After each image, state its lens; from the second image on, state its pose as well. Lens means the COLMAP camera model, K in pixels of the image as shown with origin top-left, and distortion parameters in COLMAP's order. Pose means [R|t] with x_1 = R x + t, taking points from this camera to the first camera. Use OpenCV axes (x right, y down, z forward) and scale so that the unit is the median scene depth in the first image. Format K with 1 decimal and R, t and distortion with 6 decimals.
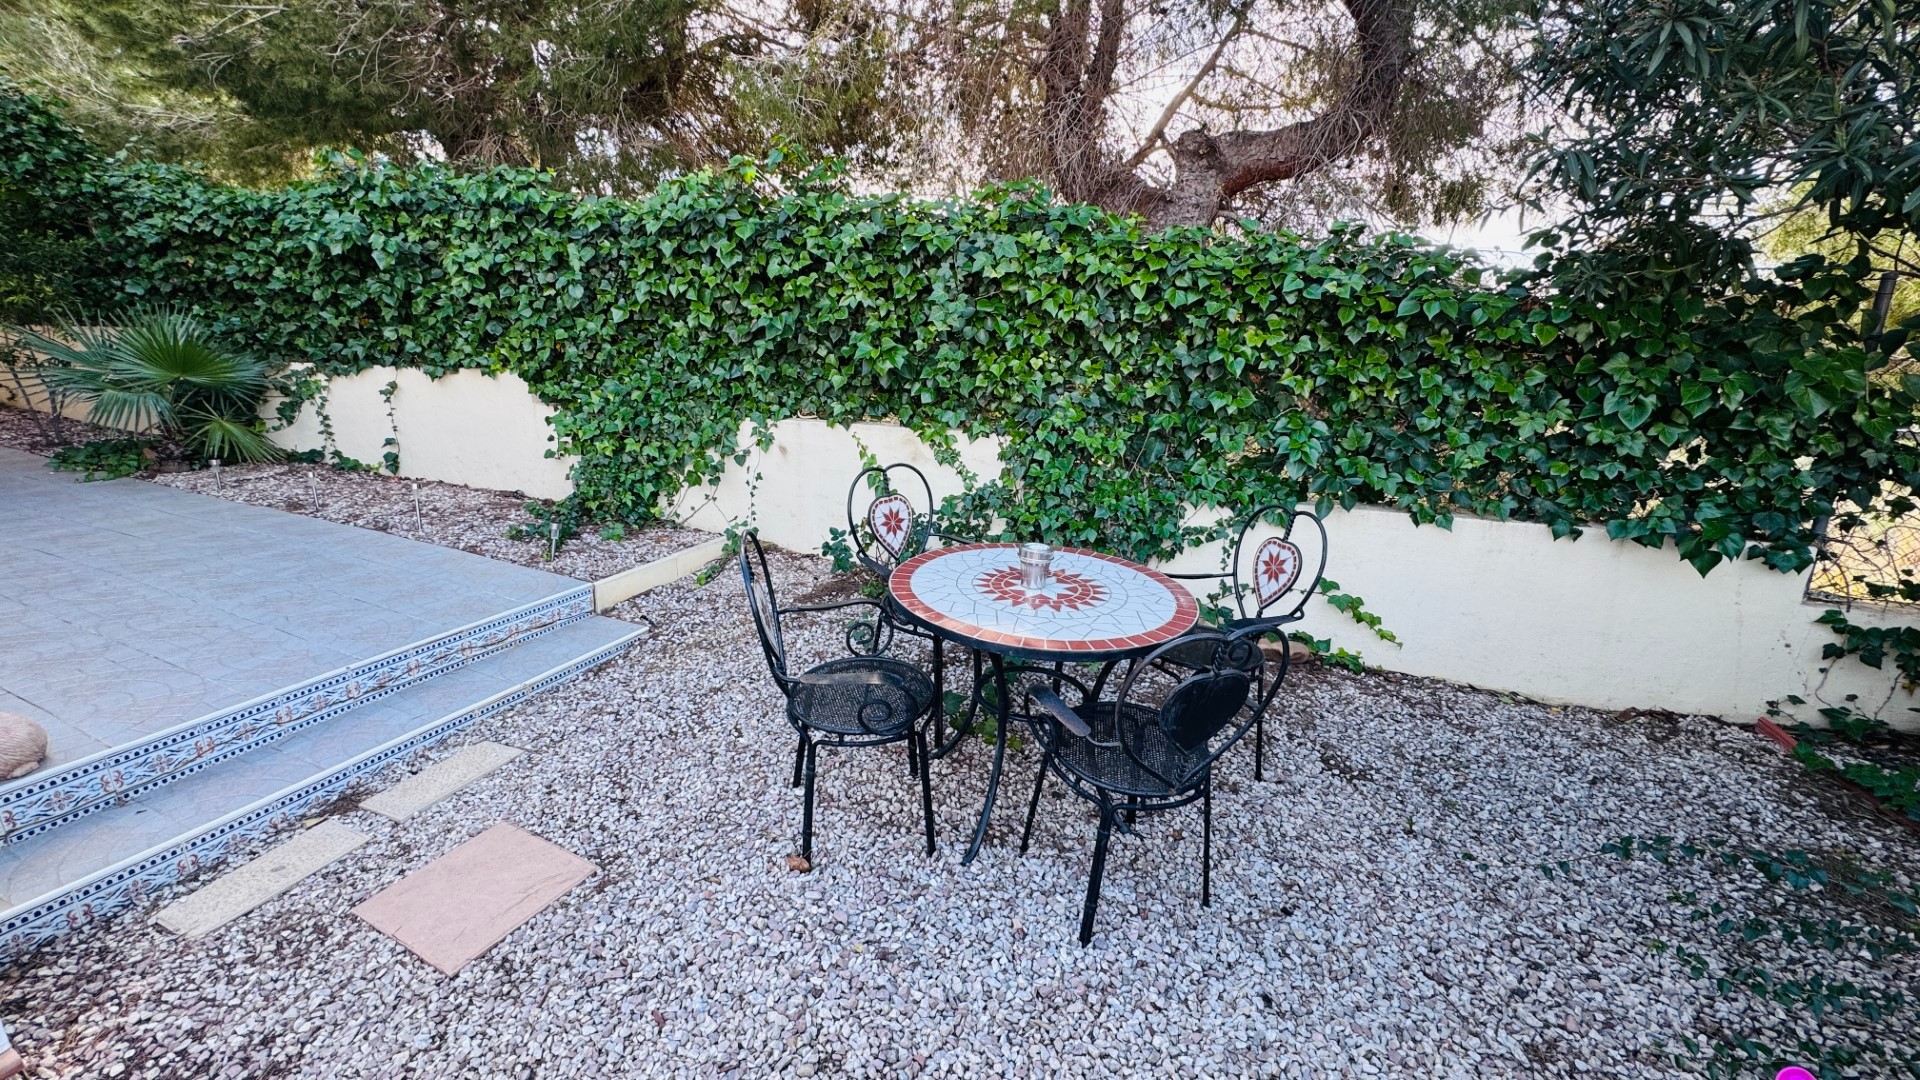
lens RADIAL K [[775.8, 0, 963.1], [0, 775.8, 546.9], [0, 0, 1]] dist [-0.000424, 0.000658]
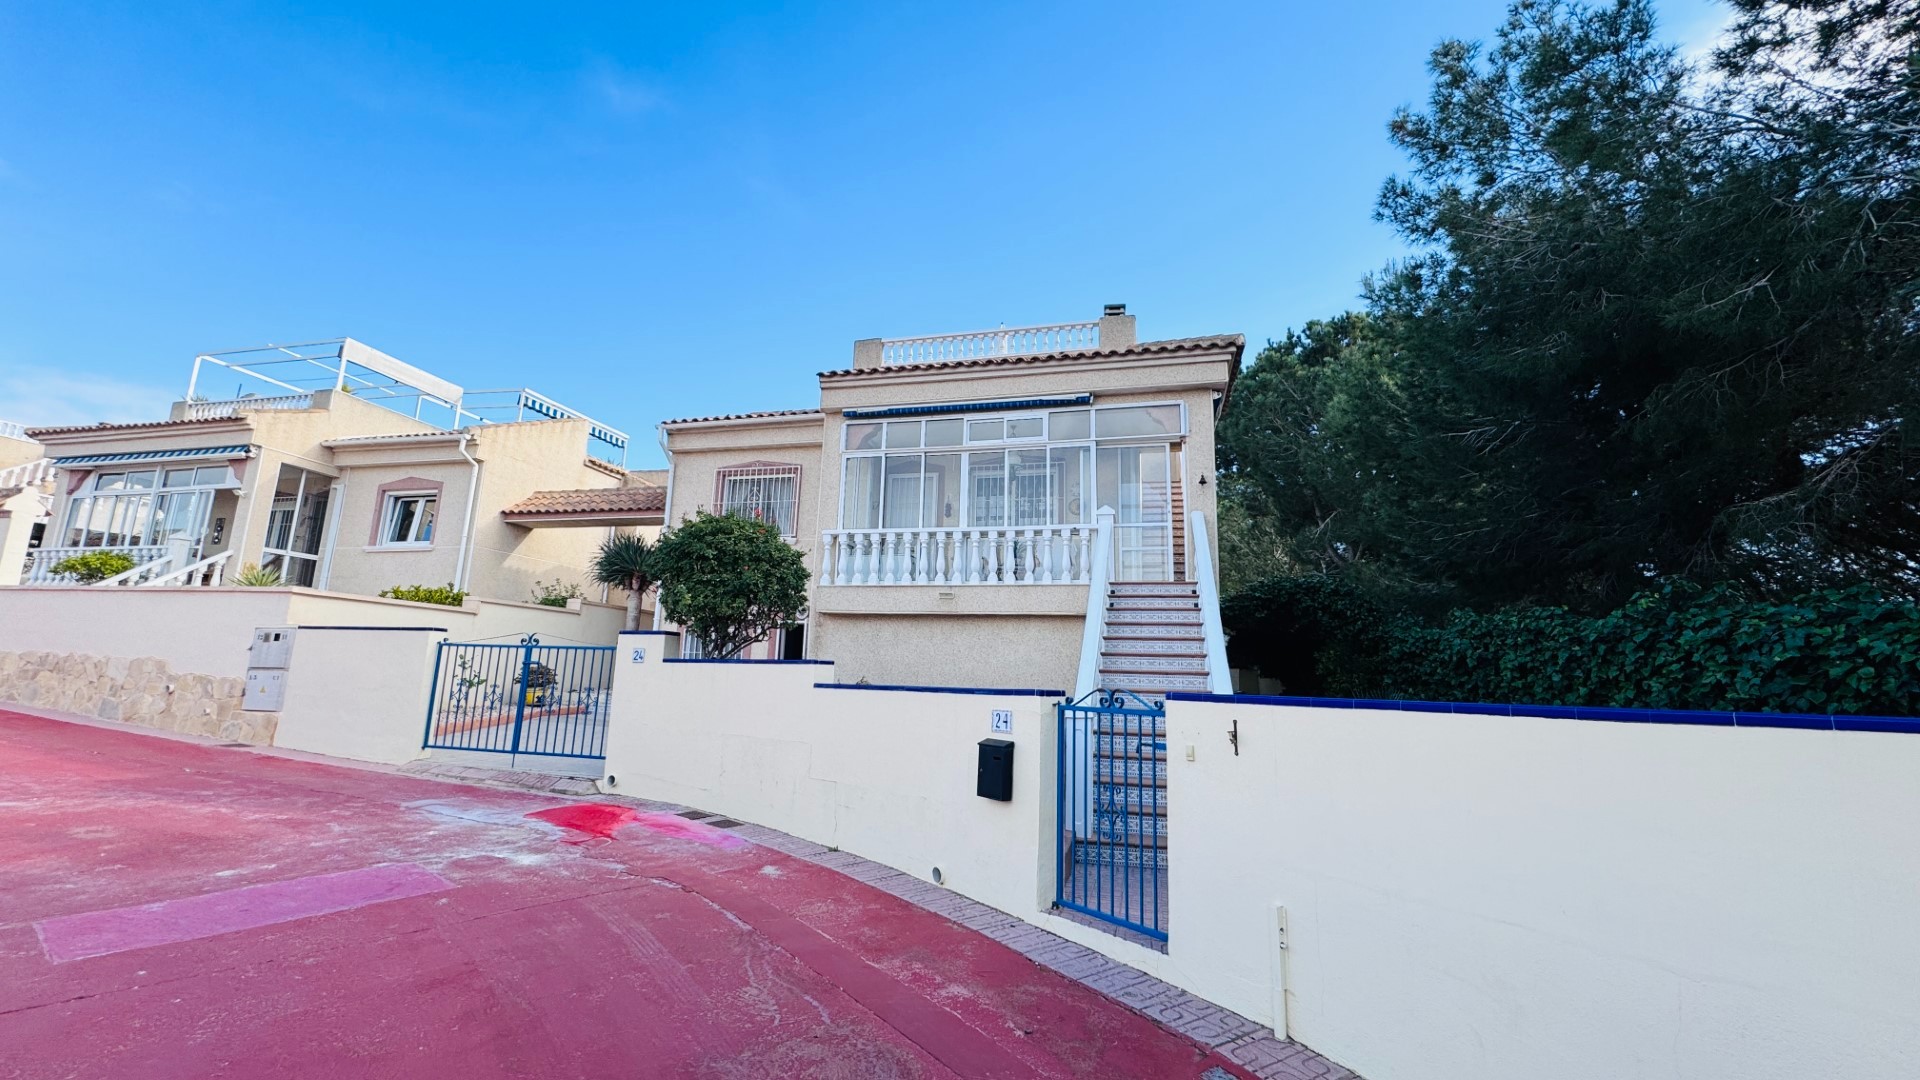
lens RADIAL K [[775.8, 0, 959.5], [0, 775.8, 536.5], [0, 0, 1]] dist [-0.000424, 0.000658]
pose [[0.187911, -0.193365, -0.962964, 0.842310], [-0.300456, 0.922113, -0.243792, 0.166479], [0.935102, 0.335139, 0.115178, -0.443355]]
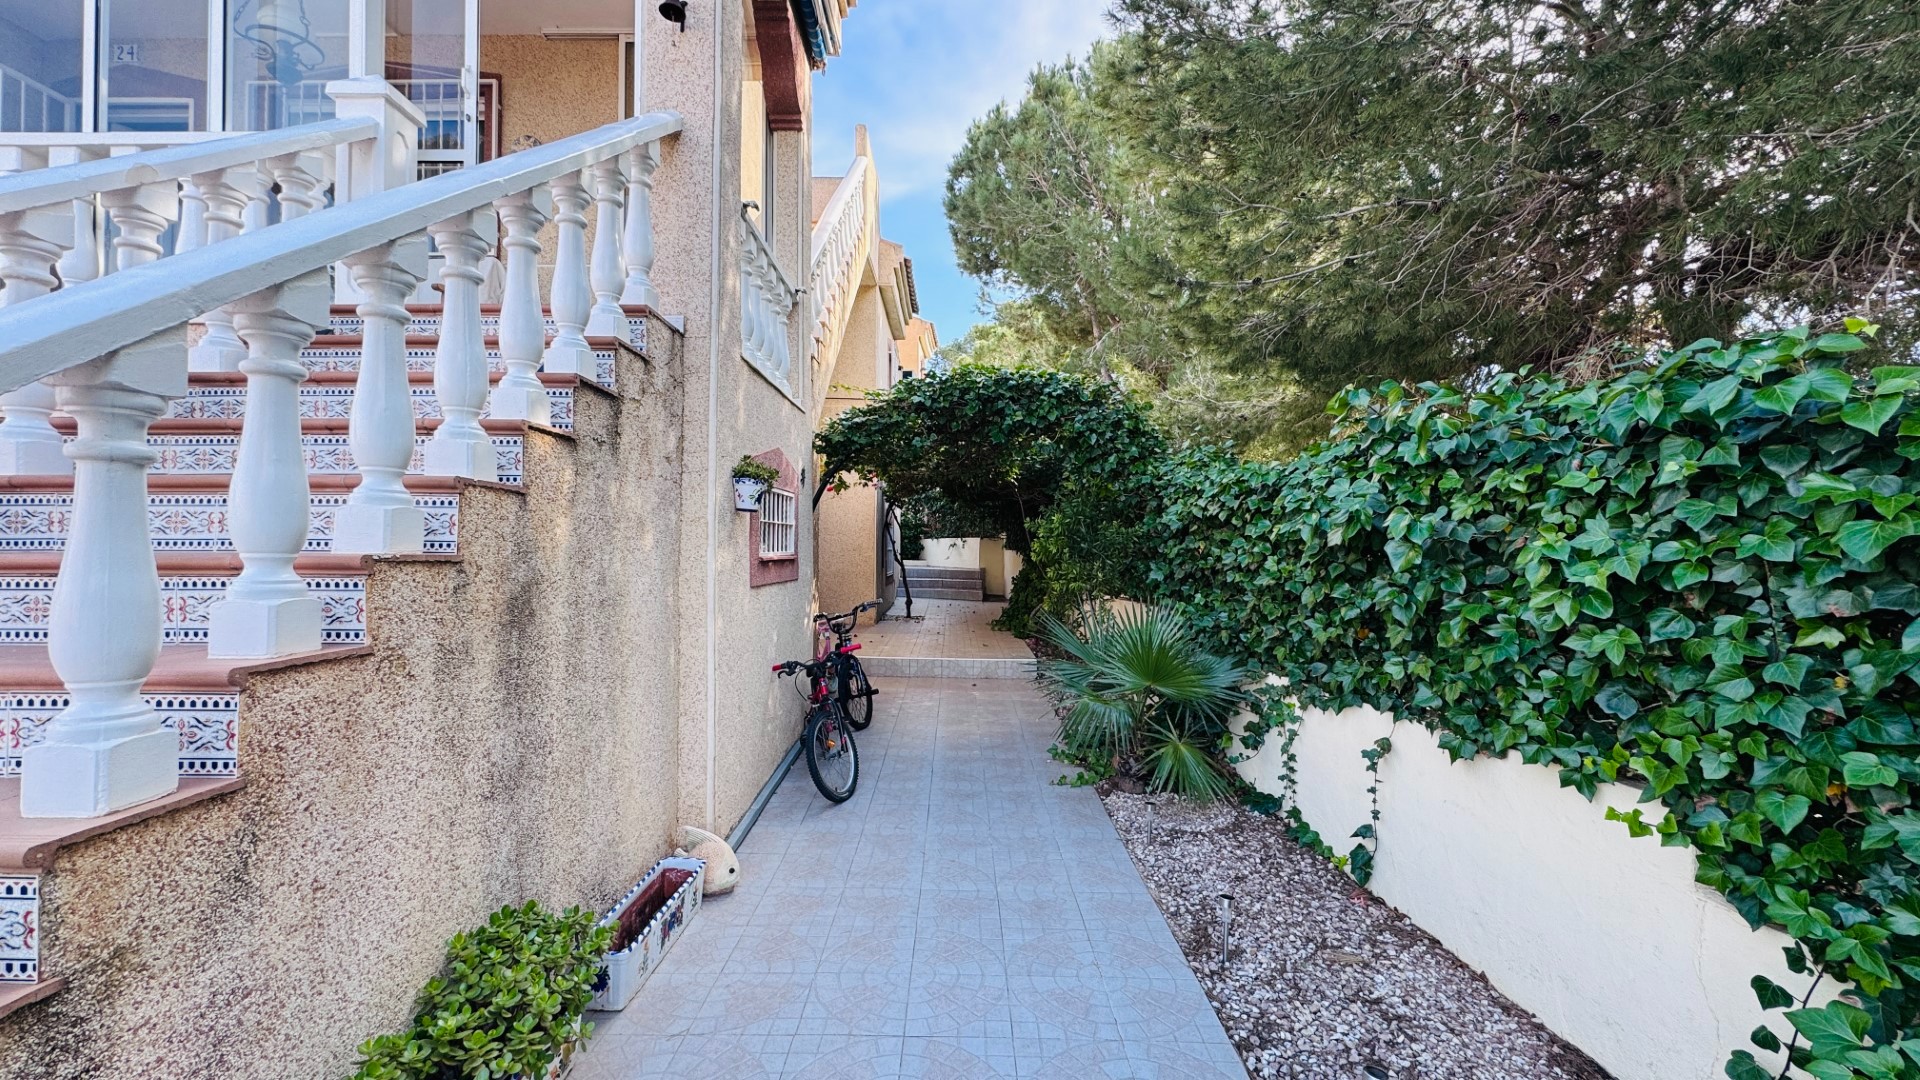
lens RADIAL K [[775.8, 0, 958.7], [0, 775.8, 537.3], [0, 0, 1]] dist [-0.000424, 0.000658]
pose [[0.409899, -0.026194, -0.911755, -0.365829], [-0.254226, 0.956696, -0.141779, -0.219330], [0.875986, 0.289907, 0.385490, 0.497244]]
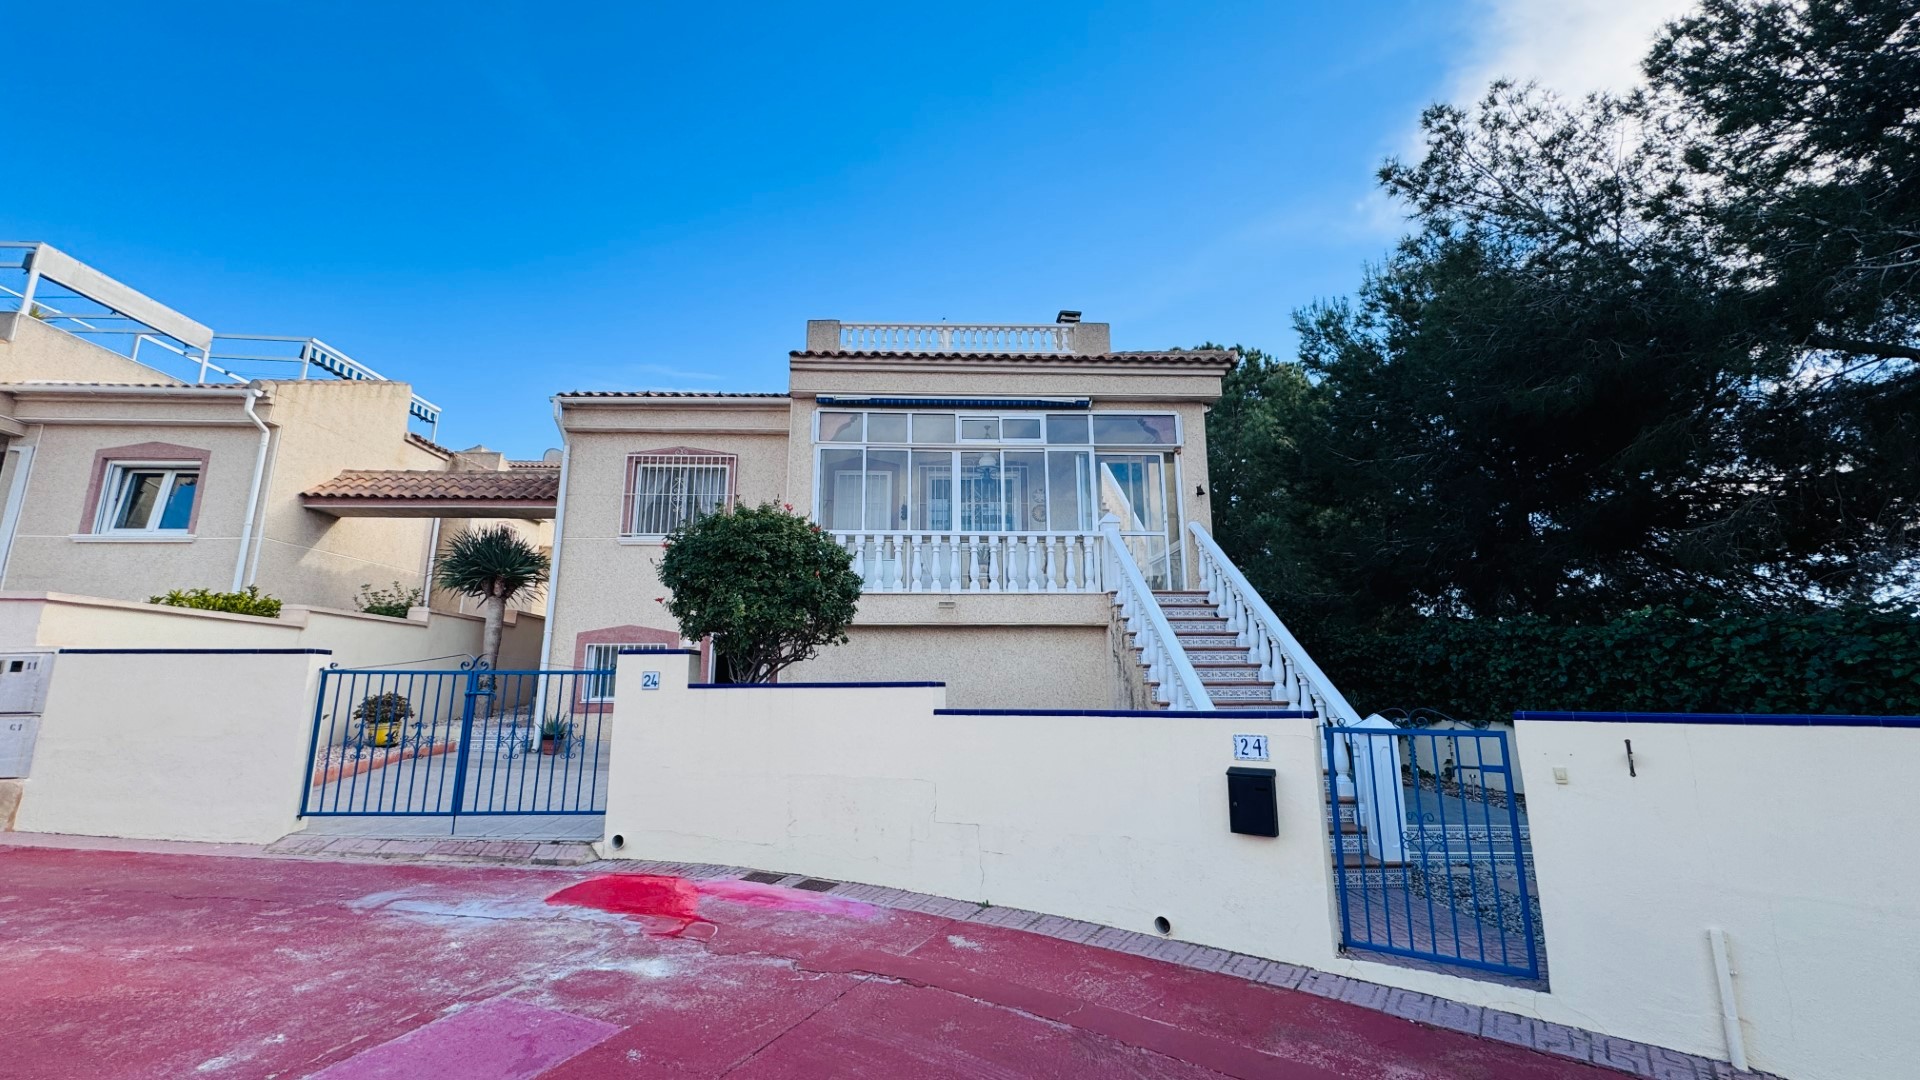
lens RADIAL K [[775.8, 0, 962.0], [0, 775.8, 533.4], [0, 0, 1]] dist [-0.000424, 0.000658]
pose [[0.457776, -0.195825, -0.867233, 0.483595], [-0.240598, 0.911759, -0.332880, 0.294927], [0.855894, 0.361039, 0.370266, -0.968893]]
